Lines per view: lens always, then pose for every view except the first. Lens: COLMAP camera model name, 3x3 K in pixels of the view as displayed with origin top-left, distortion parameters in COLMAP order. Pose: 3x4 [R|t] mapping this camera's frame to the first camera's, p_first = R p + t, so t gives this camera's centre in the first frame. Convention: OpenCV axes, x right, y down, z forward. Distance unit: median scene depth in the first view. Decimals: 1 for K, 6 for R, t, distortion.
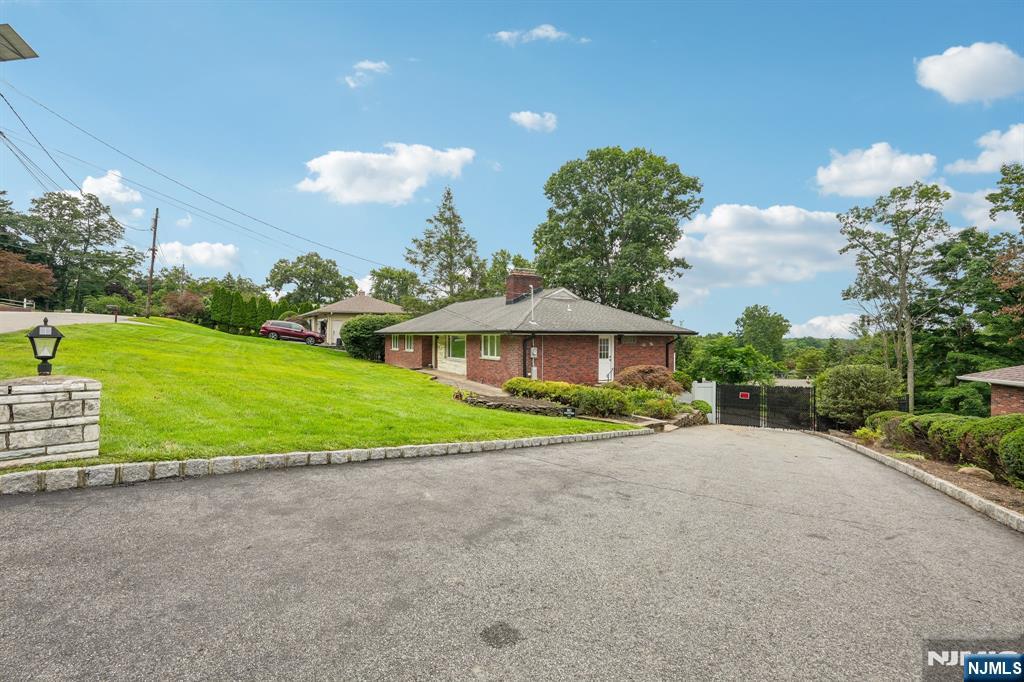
lens RADIAL K [[480.8, 0, 512.4], [0, 480.8, 340.0], [0, 0, 1]] dist [0.002265, 0.000587]
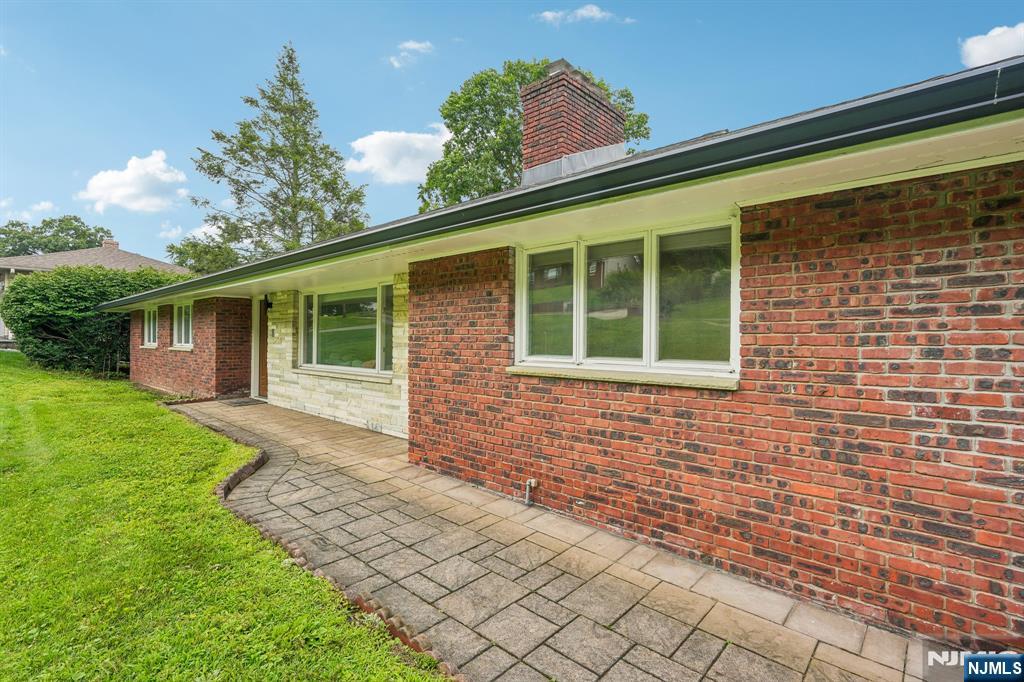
lens RADIAL K [[480.8, 0, 492.0], [0, 480.8, 338.7], [0, 0, 1]] dist [0.002265, 0.000587]
pose [[0.960012, 0.000295, 0.279960, -0.077609], [0.002577, 0.999948, -0.009890, 0.016621], [-0.279948, 0.010215, 0.959961, 0.493365]]
